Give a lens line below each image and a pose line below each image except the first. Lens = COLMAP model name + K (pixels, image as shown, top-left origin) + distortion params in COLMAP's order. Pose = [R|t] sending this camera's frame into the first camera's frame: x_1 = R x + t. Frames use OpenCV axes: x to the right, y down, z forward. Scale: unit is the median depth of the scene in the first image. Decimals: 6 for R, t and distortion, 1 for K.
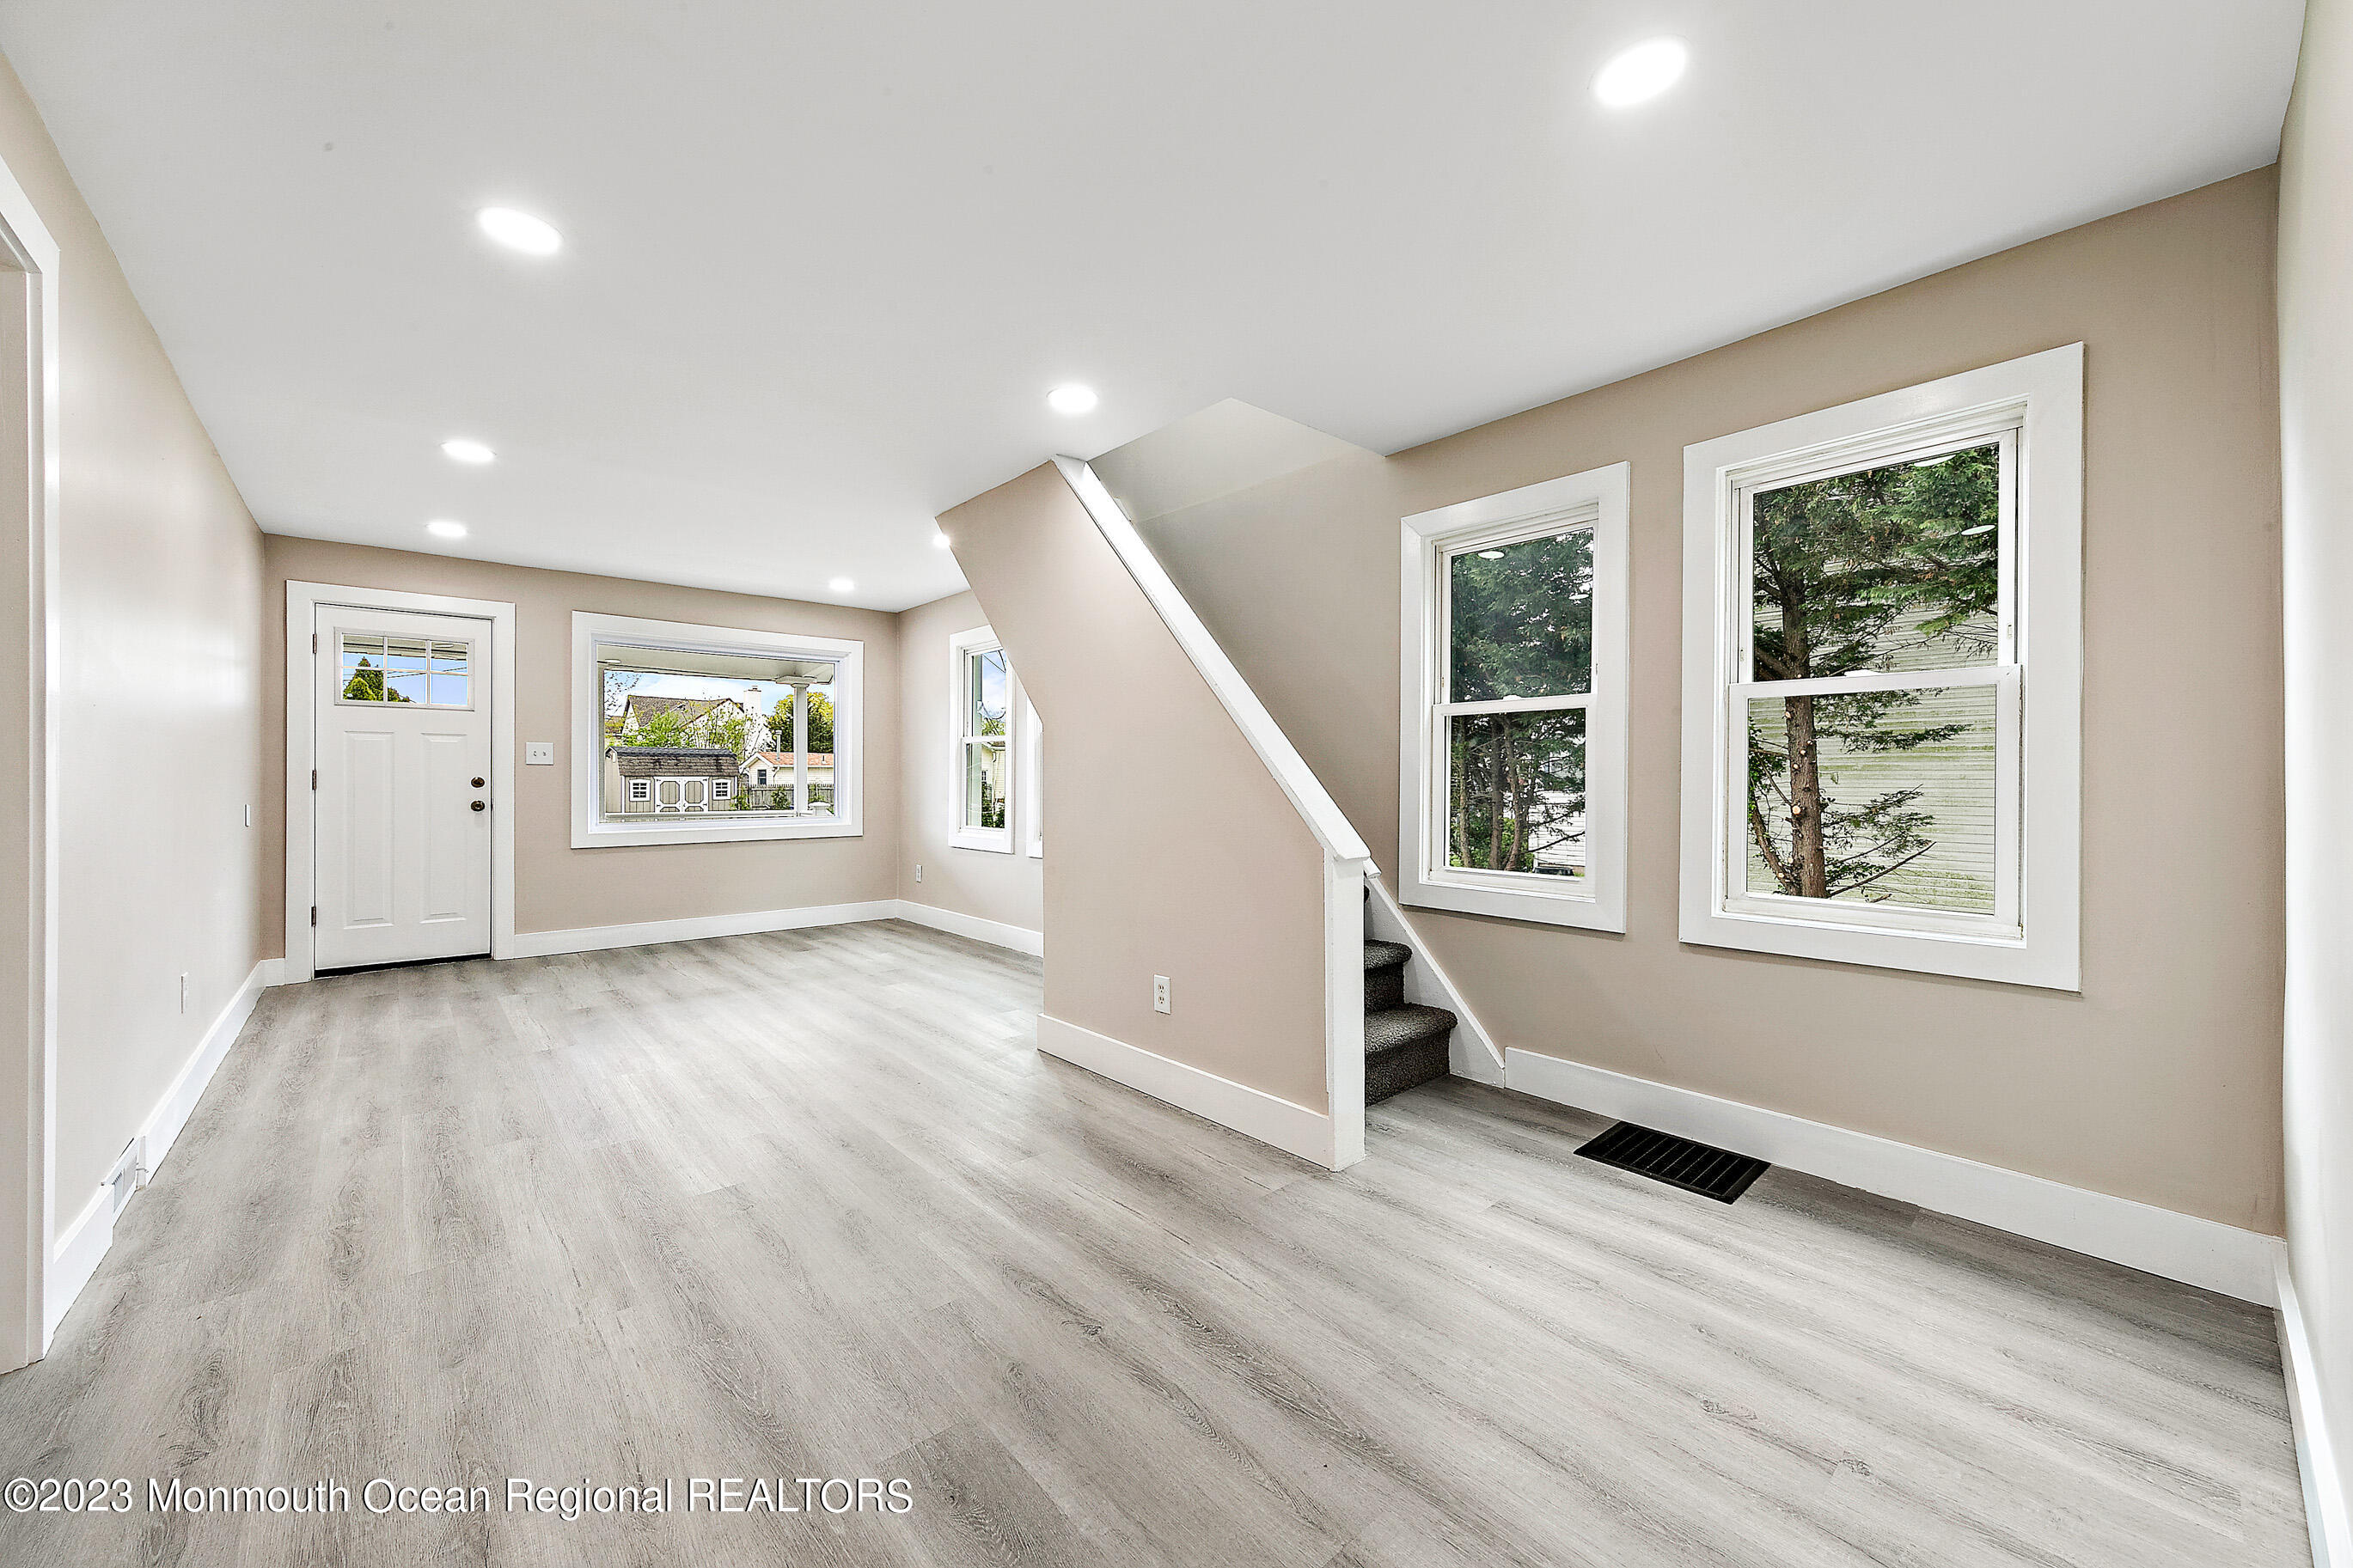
lens RADIAL K [[887.9, 0, 1181.7], [0, 887.9, 793.1], [0, 0, 1]] dist [0.001937, 0.000509]
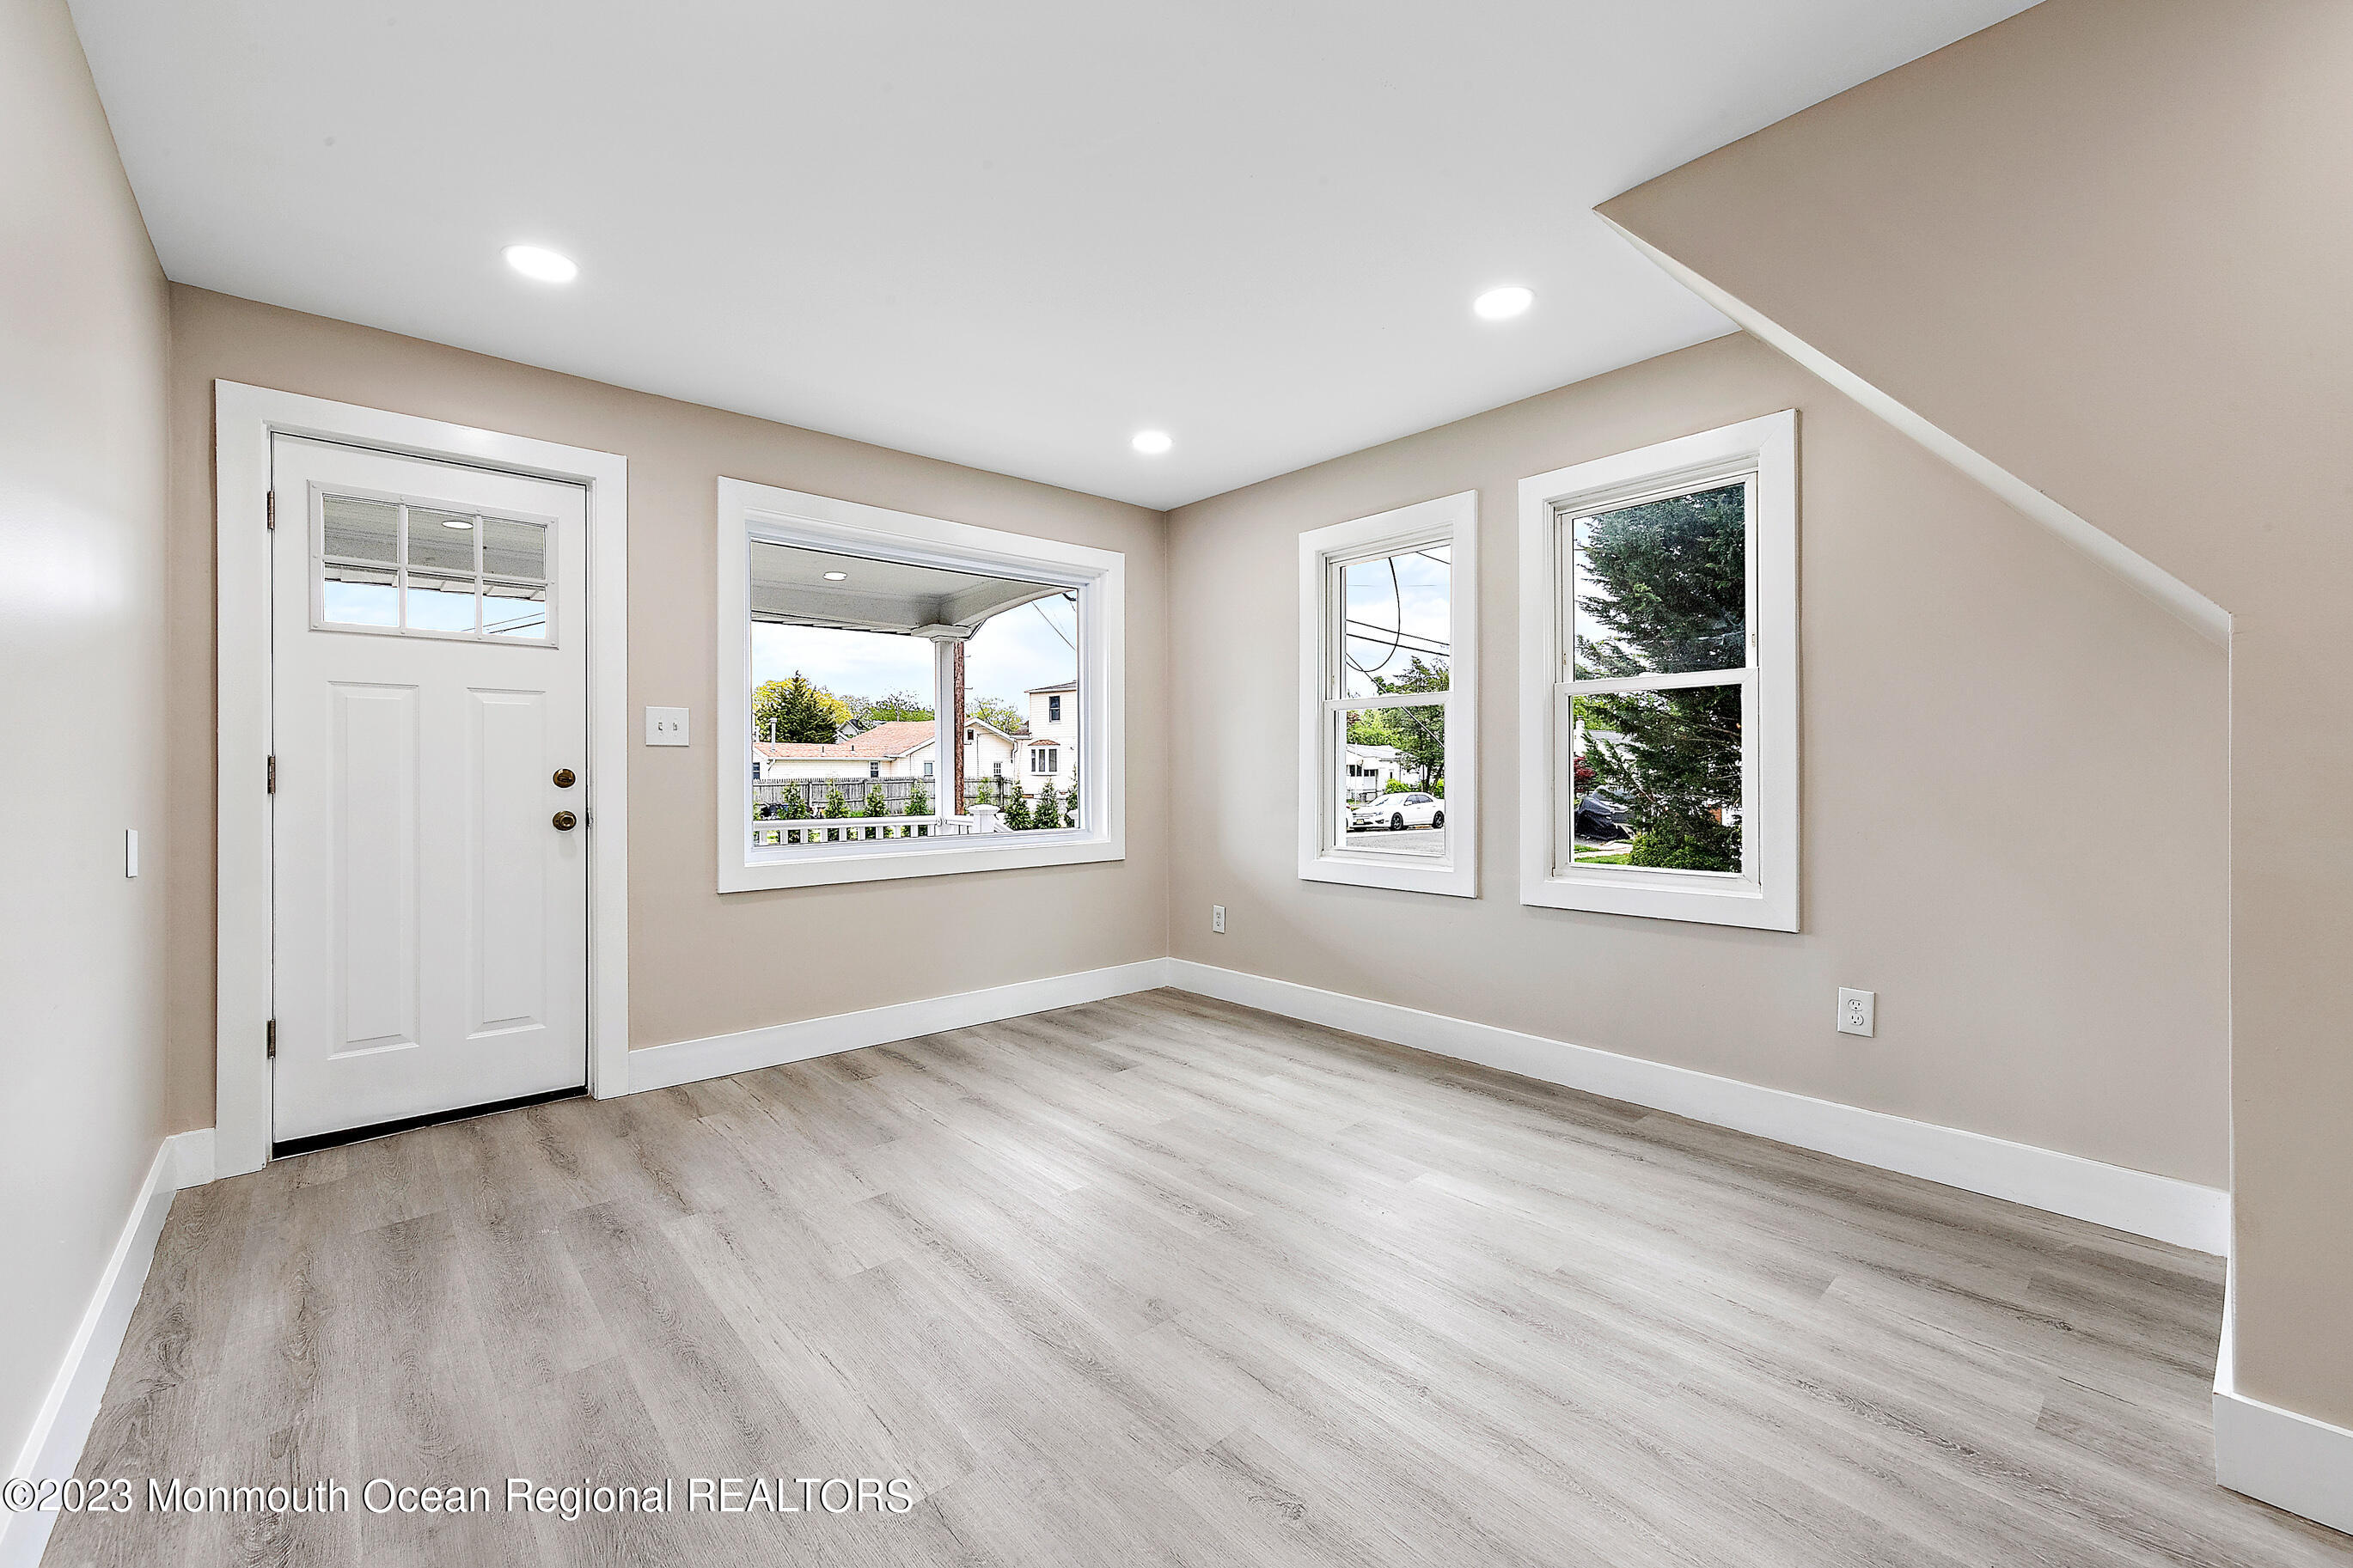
lens RADIAL K [[958.1, 0, 1170.9], [0, 958.1, 785.6], [0, 0, 1]] dist [0.010947, -0.000006]
pose [[0.999966, -0.004551, -0.006943, -0.387566], [0.004545, 0.999989, -0.000866, -0.004919], [0.006947, 0.000835, 0.999976, 0.381875]]
